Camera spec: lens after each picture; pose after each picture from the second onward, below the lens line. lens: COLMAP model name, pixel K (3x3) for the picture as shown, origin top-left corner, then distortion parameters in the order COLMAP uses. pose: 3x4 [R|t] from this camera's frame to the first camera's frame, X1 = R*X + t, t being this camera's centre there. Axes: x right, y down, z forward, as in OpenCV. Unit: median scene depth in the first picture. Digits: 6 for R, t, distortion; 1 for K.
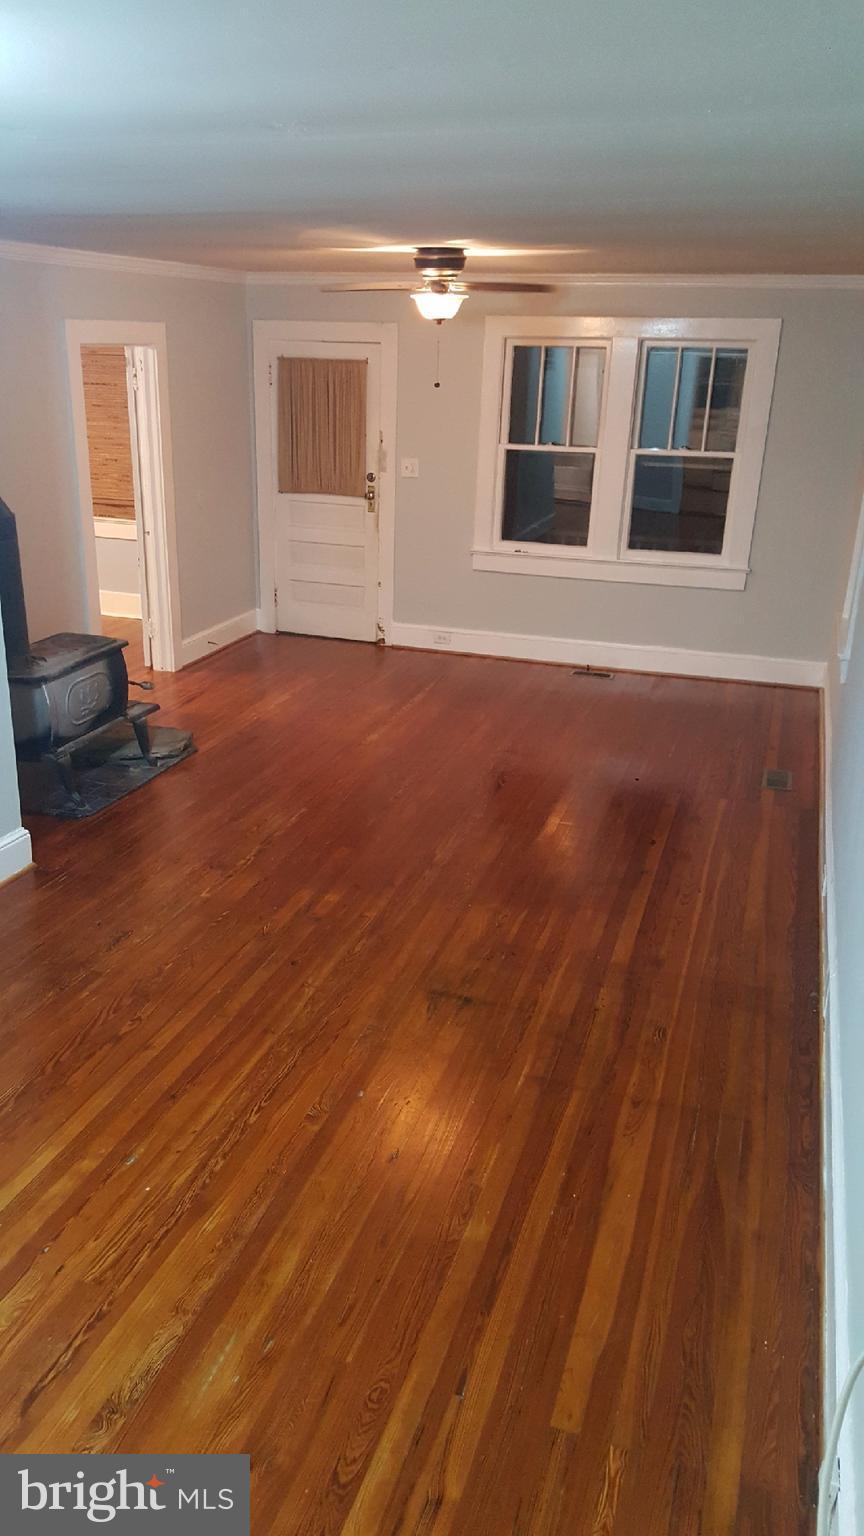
lens RADIAL K [[1137.8, 0, 388.6], [0, 1137.8, 777.2], [0, 0, 1]] dist [0.112448, -0.106088]
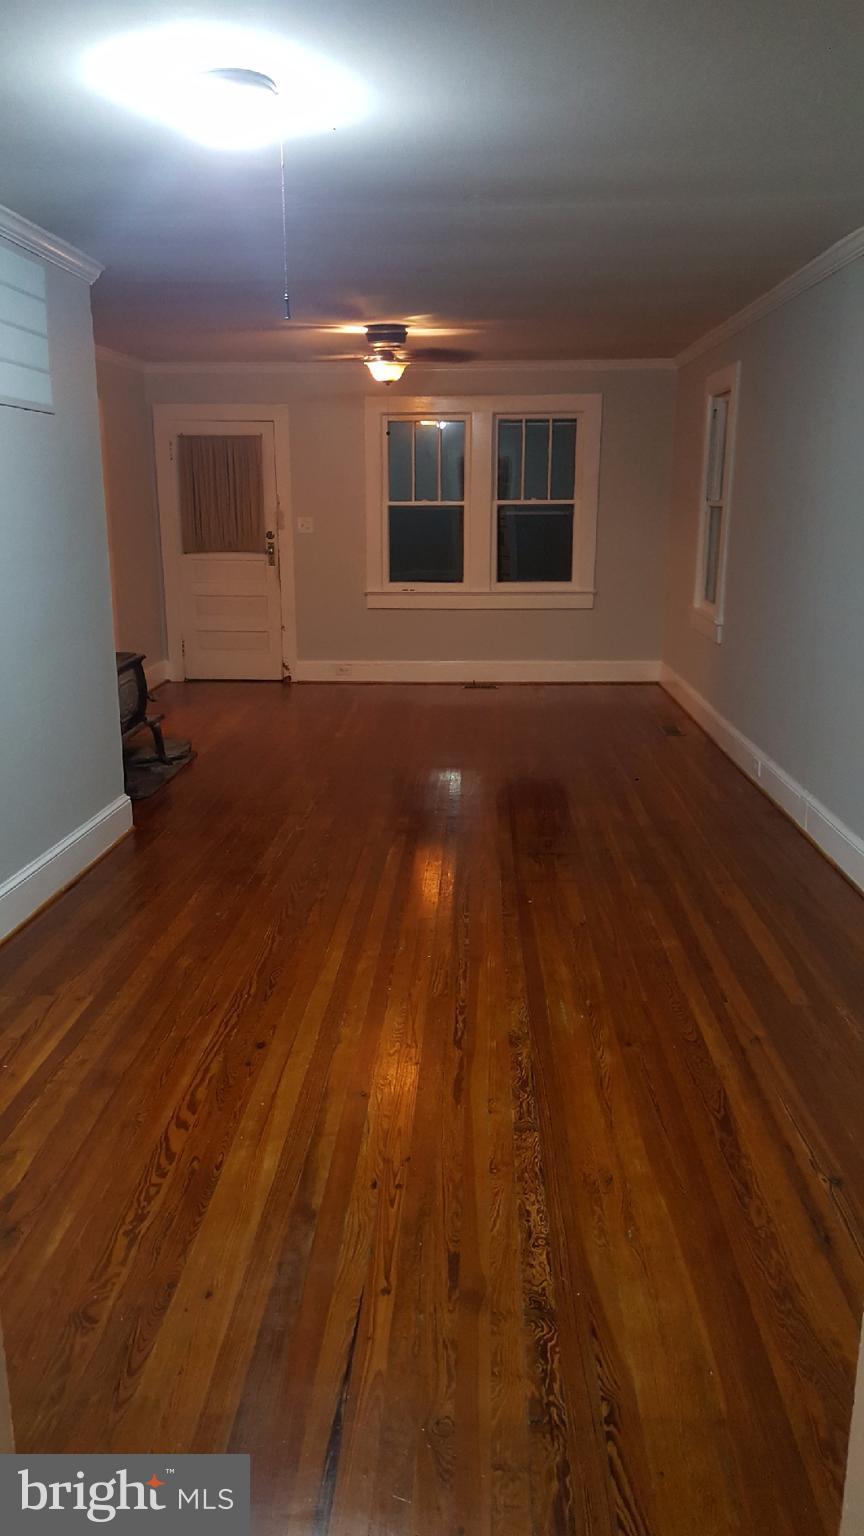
lens RADIAL K [[1137.8, 0, 394.8], [0, 1137.8, 776.3], [0, 0, 1]] dist [0.112448, -0.106088]
pose [[0.964238, -0.089696, 0.249400, -0.218640], [0.116032, 0.988886, -0.092955, 0.105243], [-0.238291, 0.118569, 0.963929, -0.112217]]
